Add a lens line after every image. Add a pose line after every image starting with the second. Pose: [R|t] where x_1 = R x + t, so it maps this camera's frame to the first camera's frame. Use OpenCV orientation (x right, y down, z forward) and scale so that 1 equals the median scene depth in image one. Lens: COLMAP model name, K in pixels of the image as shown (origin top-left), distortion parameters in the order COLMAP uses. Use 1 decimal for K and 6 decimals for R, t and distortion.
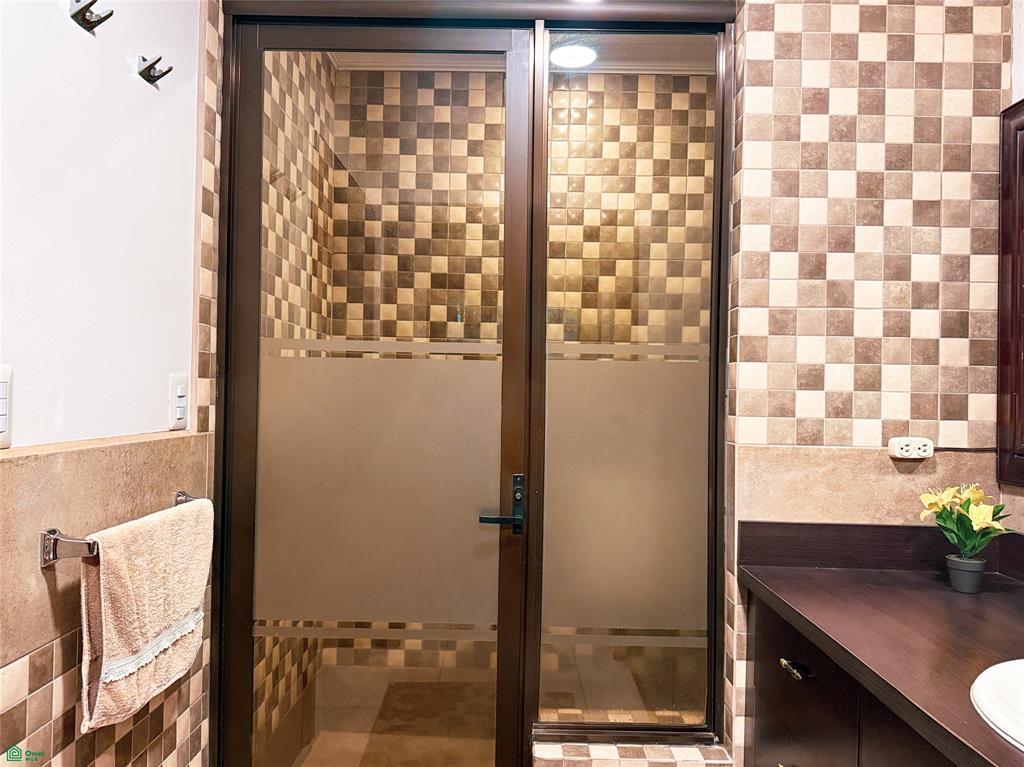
lens RADIAL K [[742.5, 0, 511.6], [0, 742.5, 387.8], [0, 0, 1]] dist [0.030021, -0.038523]
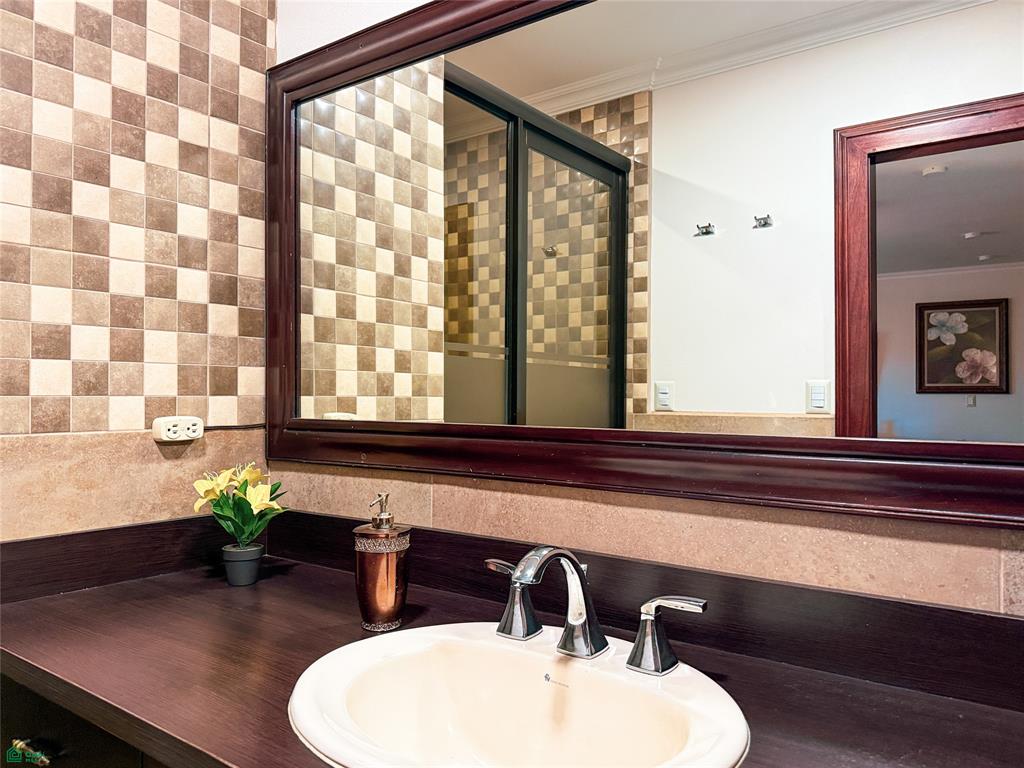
lens RADIAL K [[742.5, 0, 511.6], [0, 742.5, 388.3], [0, 0, 1]] dist [0.030021, -0.038523]
pose [[0.575535, -0.008054, 0.817738, 0.054914], [-0.001812, 0.999936, 0.011123, 0.023899], [-0.817775, -0.007883, 0.575484, 0.193712]]
